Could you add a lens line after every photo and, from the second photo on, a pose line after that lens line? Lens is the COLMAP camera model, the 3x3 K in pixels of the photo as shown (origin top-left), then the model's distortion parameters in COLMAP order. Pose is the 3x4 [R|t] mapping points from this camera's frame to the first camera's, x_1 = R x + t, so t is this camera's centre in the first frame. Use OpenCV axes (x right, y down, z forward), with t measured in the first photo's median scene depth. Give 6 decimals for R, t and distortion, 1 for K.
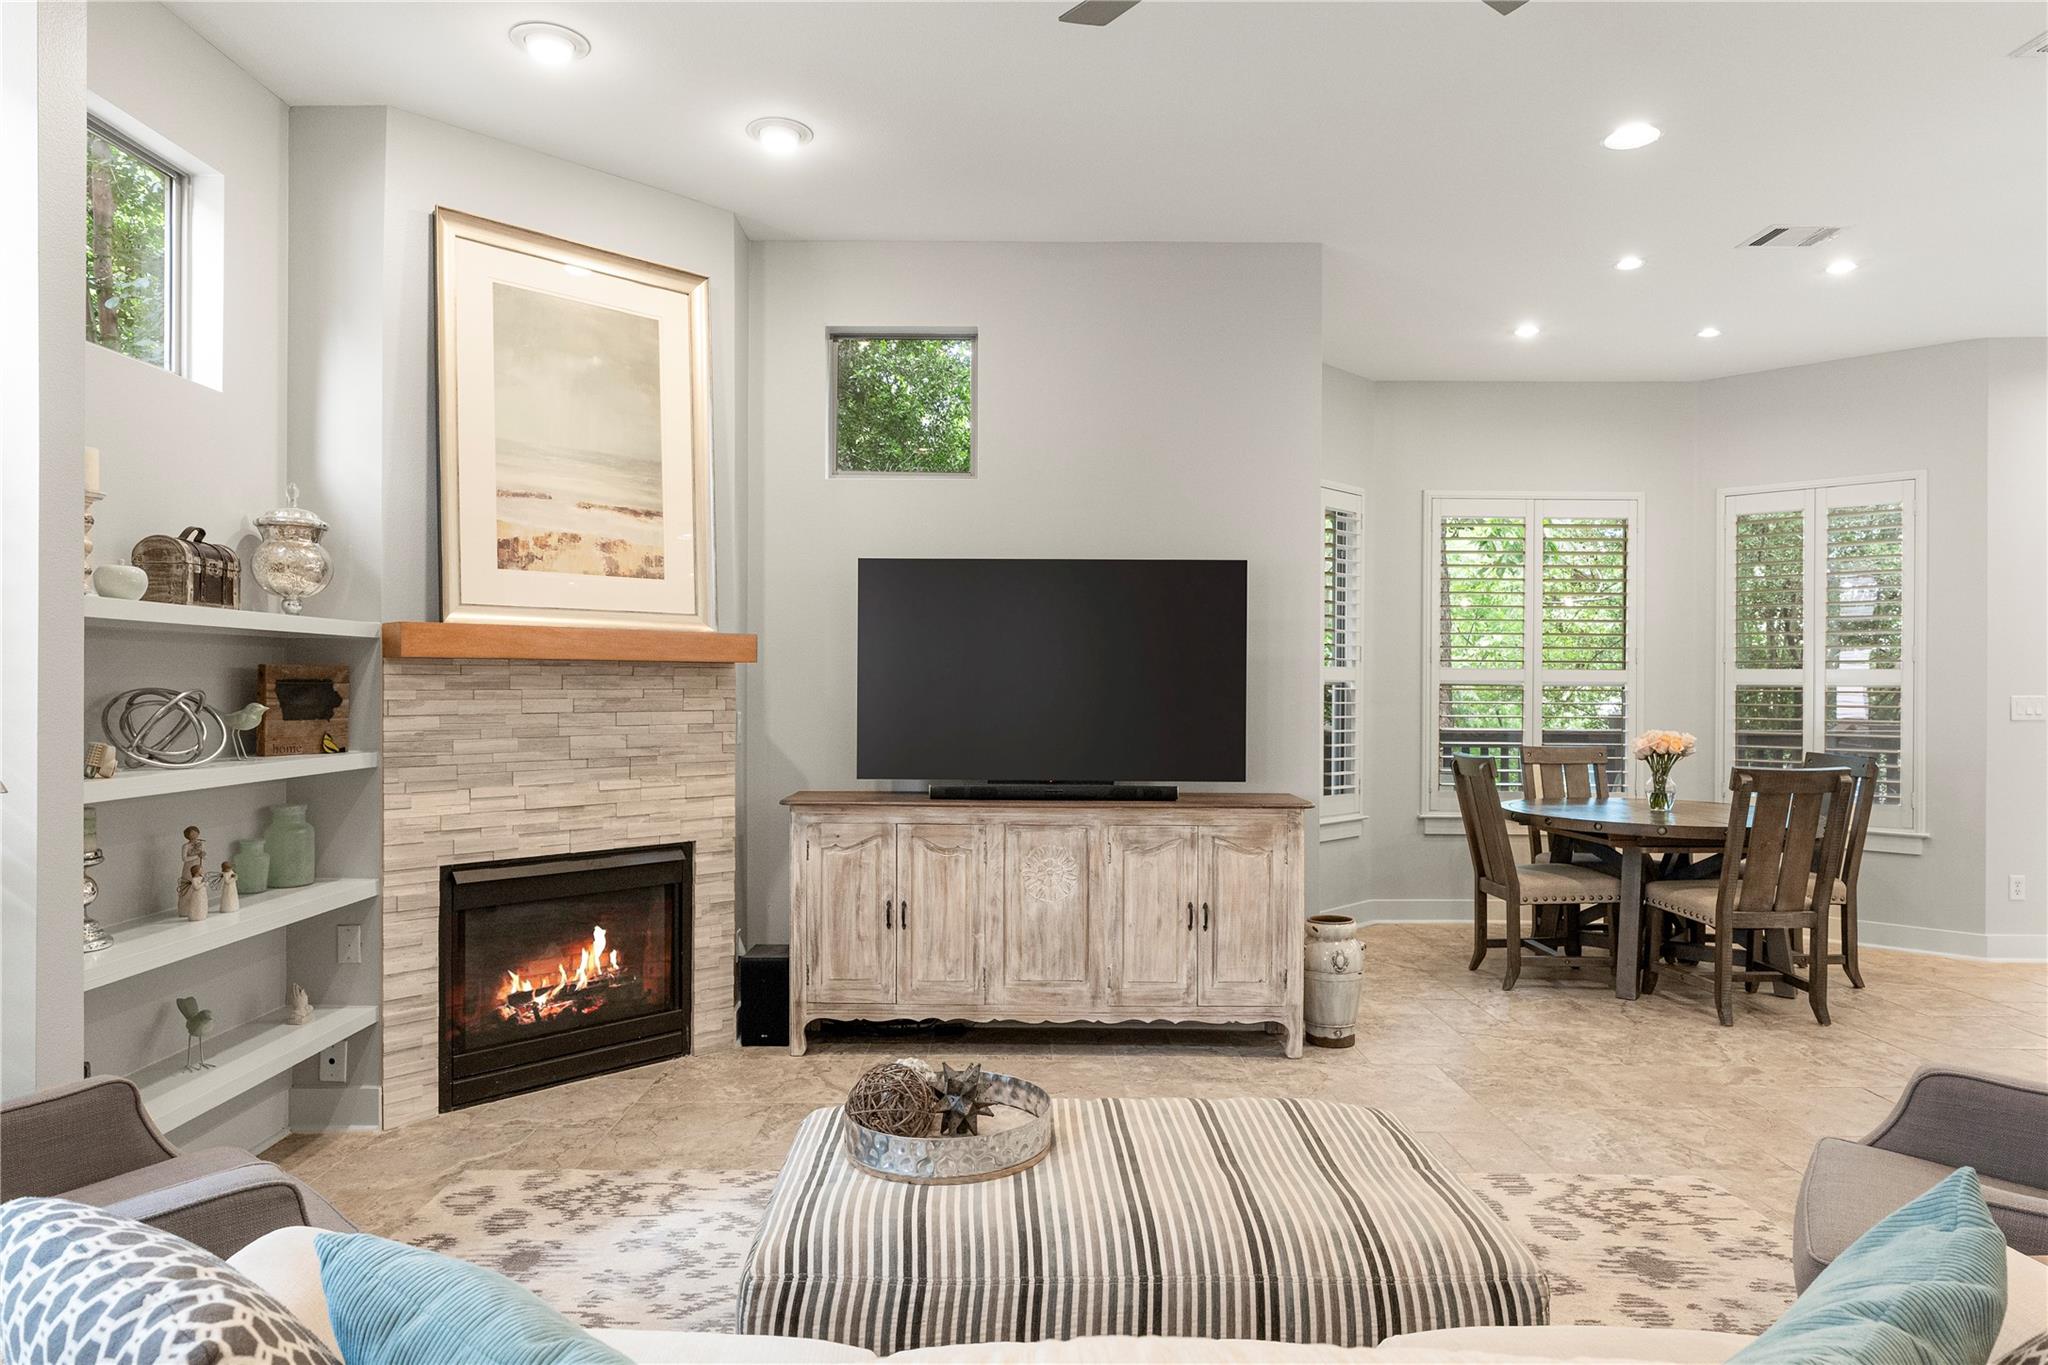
lens RADIAL K [[1228.1, 0, 1009.4], [0, 1228.1, 683.9], [0, 0, 1]] dist [-0.001465, -0.000397]
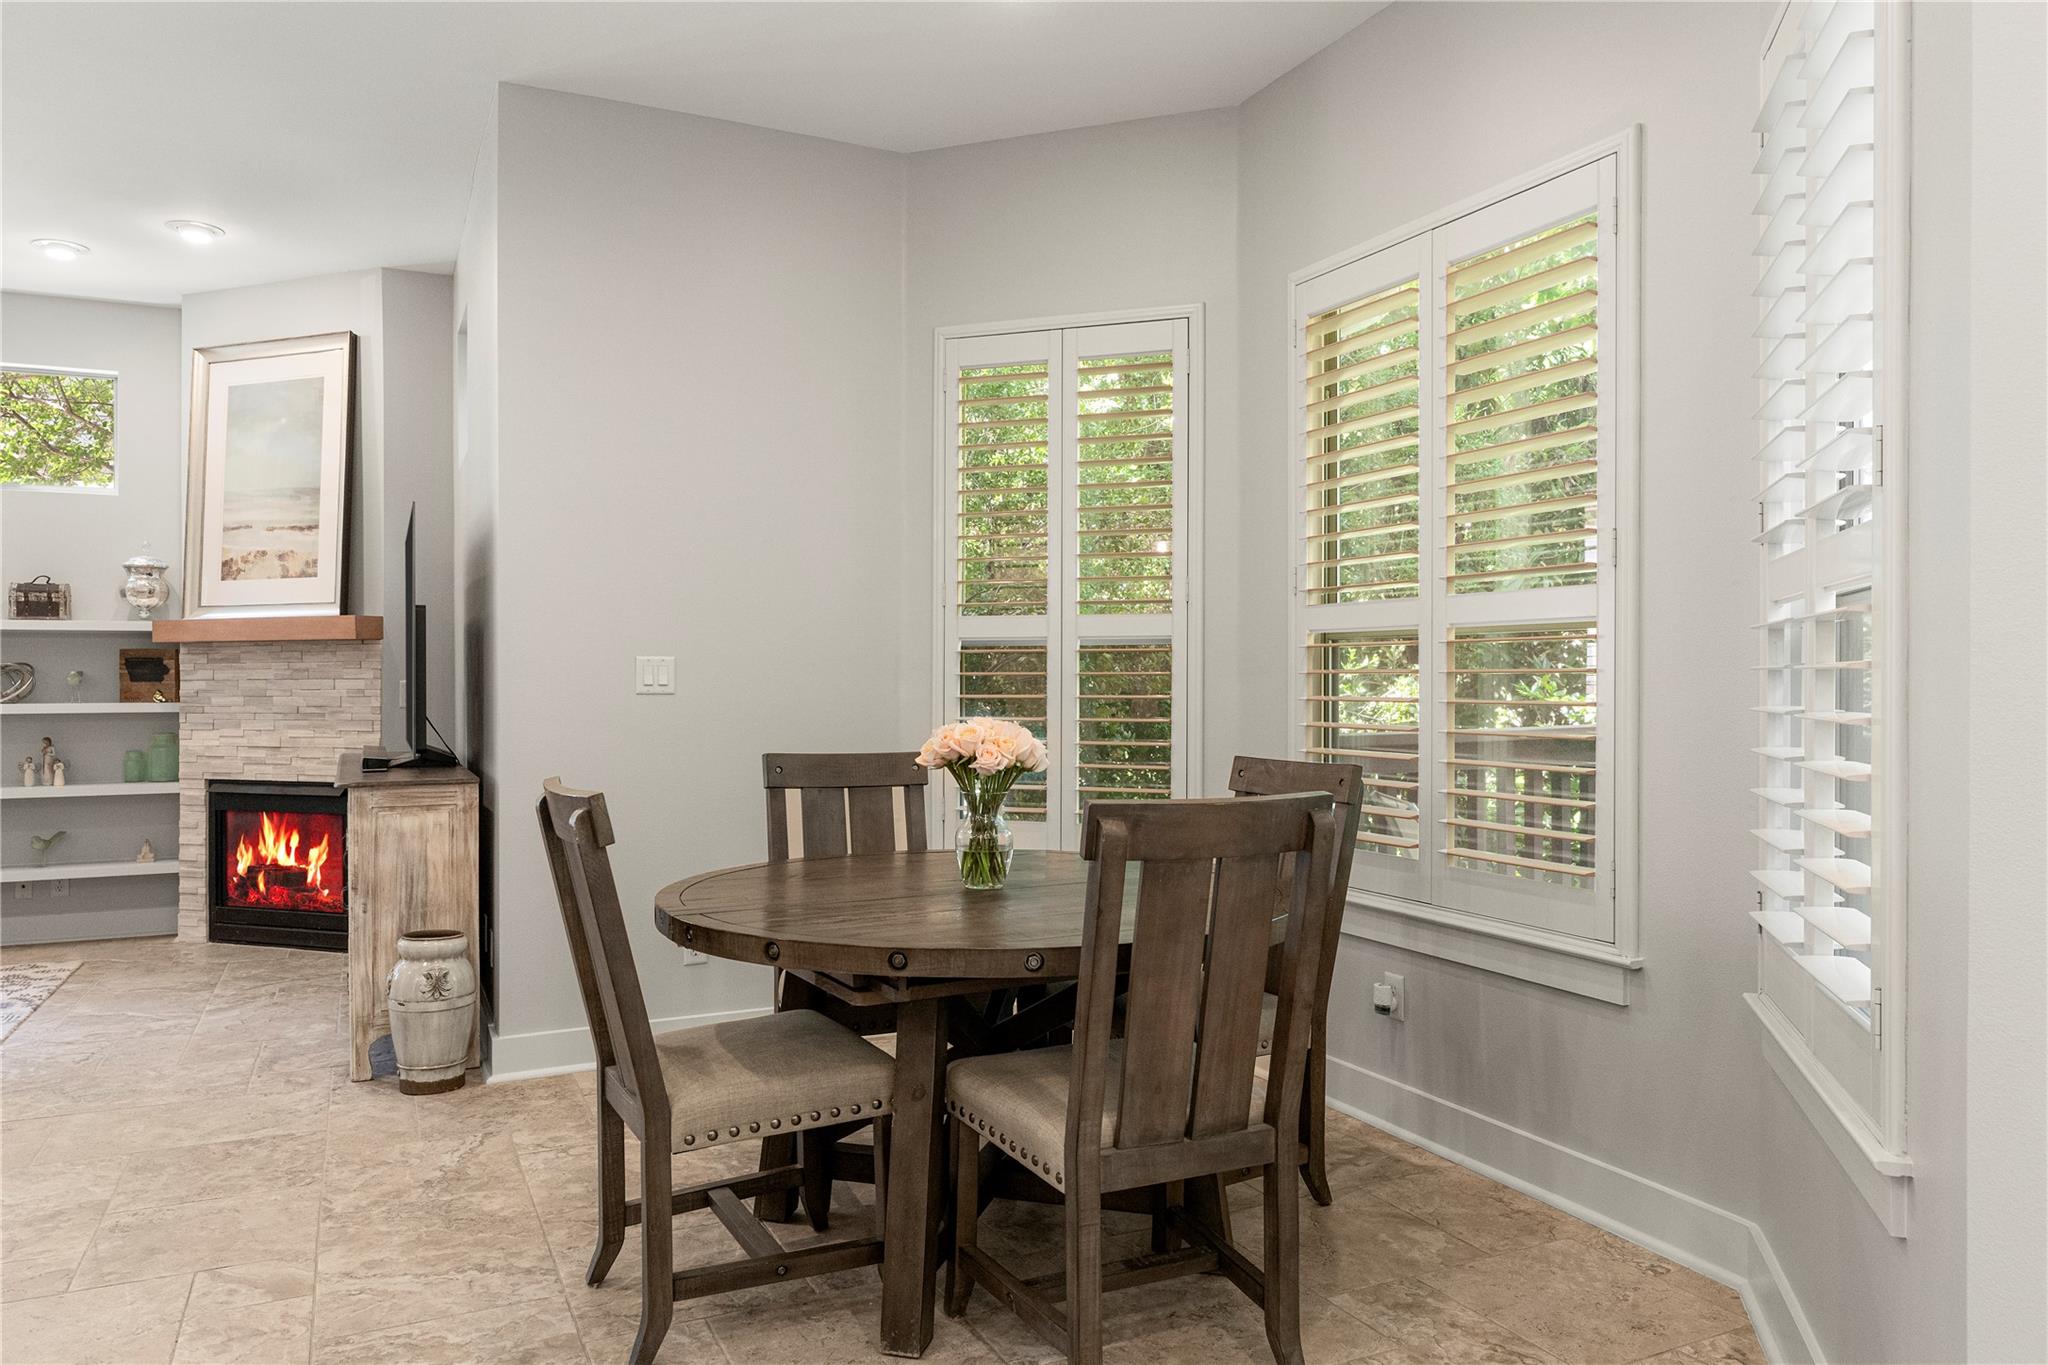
lens RADIAL K [[1377.1, 0, 1032.4], [0, 1377.1, 679.8], [0, 0, 1]] dist [-0.007192, 0.004830]
pose [[0.439205, -0.005727, -0.898369, 1.310682], [0.005272, 0.999979, -0.003797, 0.031850], [0.898372, -0.003068, 0.439226, 1.009360]]
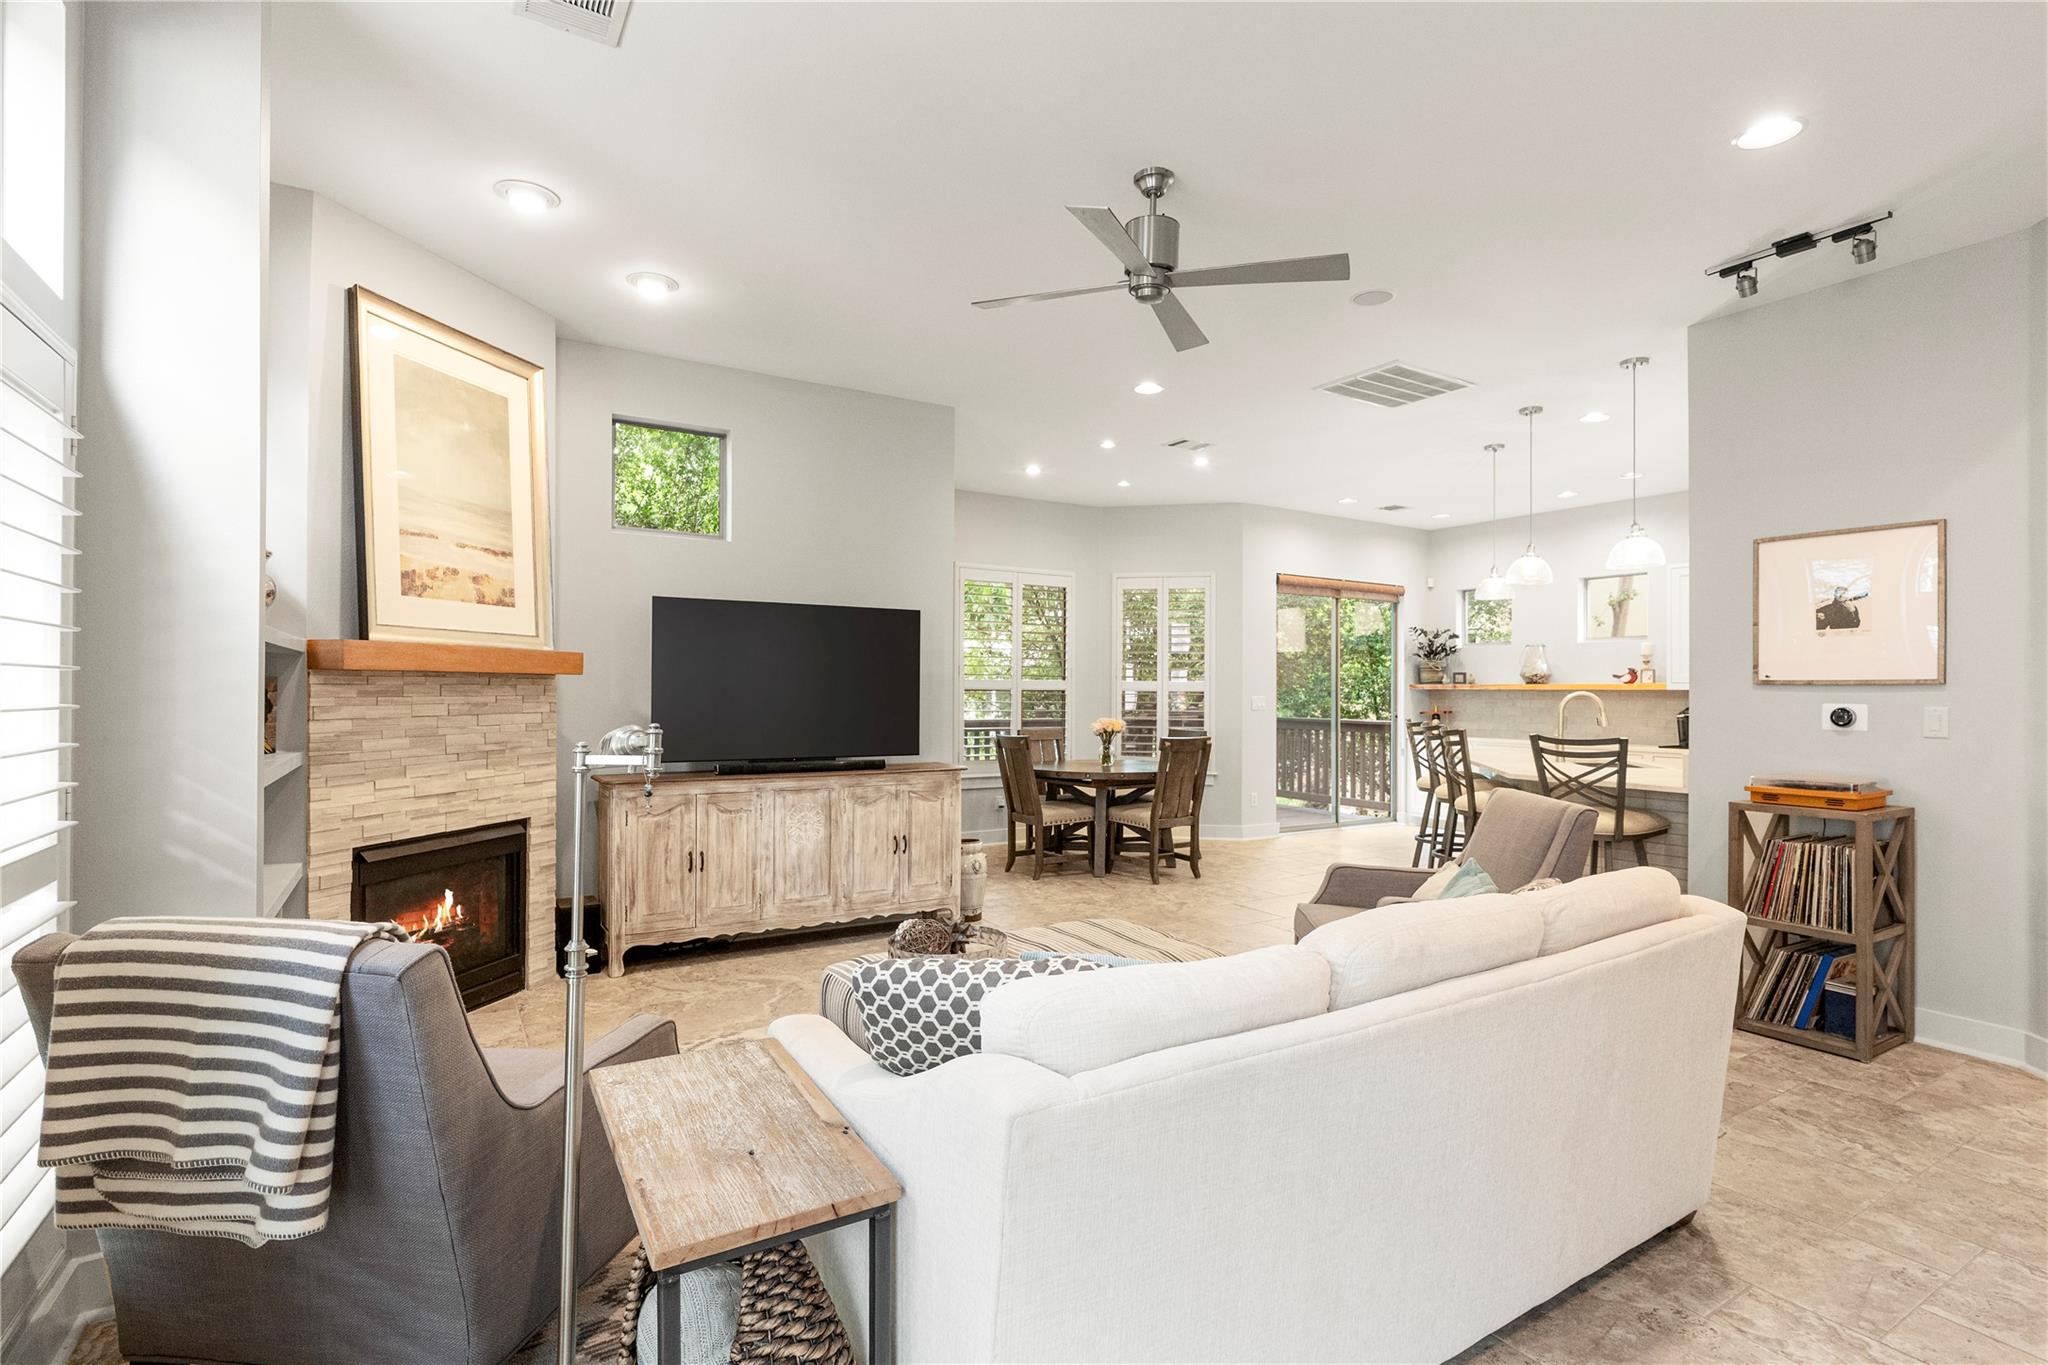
lens RADIAL K [[982.5, 0, 1031.3], [0, 982.5, 683.1], [0, 0, 1]] dist [-0.002345, 0.000257]
pose [[0.847284, 0.003715, 0.531127, -0.354979], [-0.001331, 0.999987, -0.004872, -0.004229], [-0.531139, 0.003421, 0.847278, -0.116224]]
